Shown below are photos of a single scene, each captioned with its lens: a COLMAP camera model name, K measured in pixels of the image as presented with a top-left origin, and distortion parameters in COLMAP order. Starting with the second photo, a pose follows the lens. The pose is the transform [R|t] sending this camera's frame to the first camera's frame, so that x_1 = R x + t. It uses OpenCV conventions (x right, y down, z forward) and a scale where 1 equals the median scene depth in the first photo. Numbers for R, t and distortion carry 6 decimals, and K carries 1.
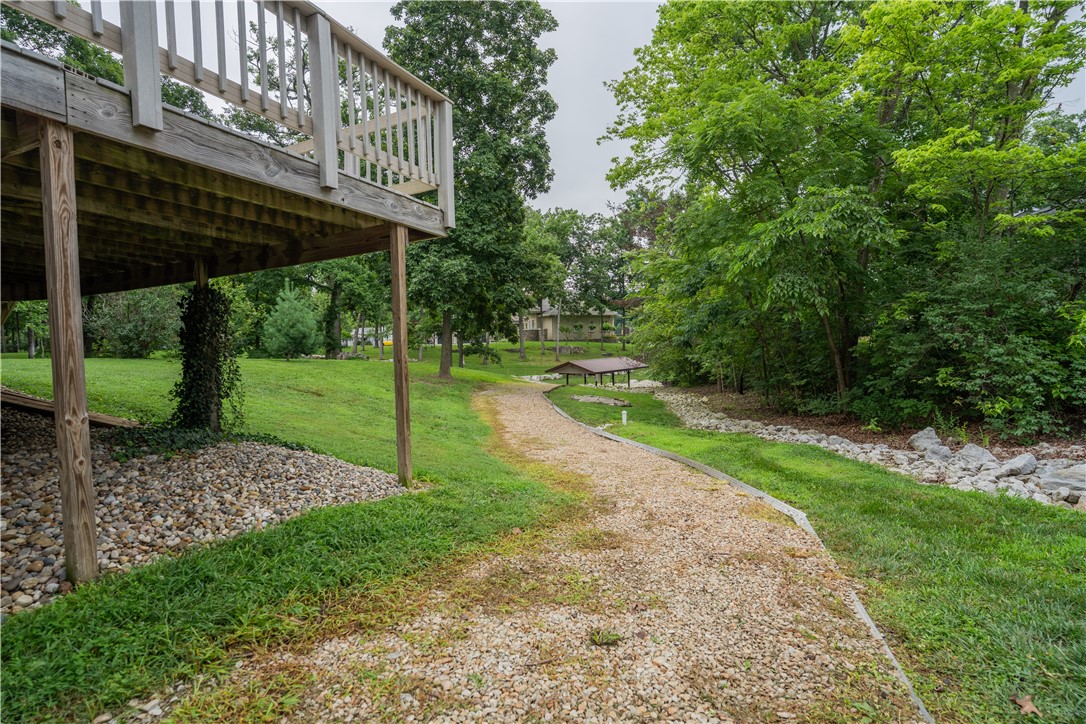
lens RADIAL K [[531.9, 0, 544.6], [0, 531.9, 358.6], [0, 0, 1]] dist [-0.079698, 0.037809]
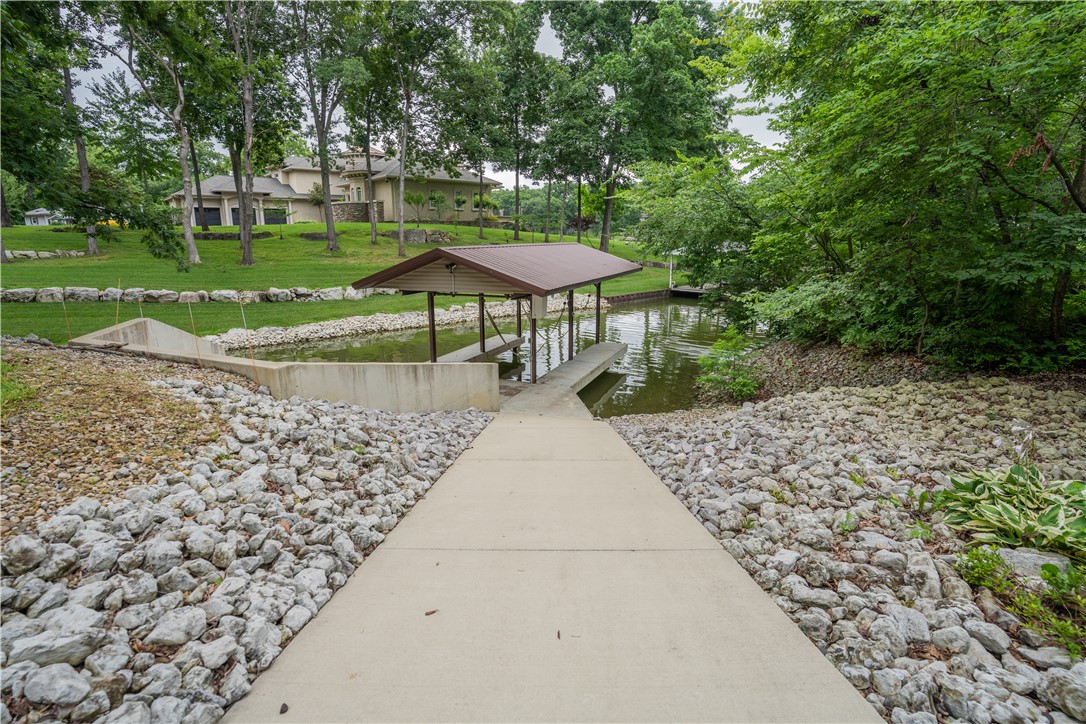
lens RADIAL K [[531.9, 0, 544.6], [0, 531.9, 358.6], [0, 0, 1]] dist [-0.079698, 0.037809]
pose [[0.962657, -0.039639, 0.267808, 0.014391], [-0.010642, 0.982918, 0.183739, 0.005678], [-0.270517, -0.179727, 0.945790, 0.388290]]
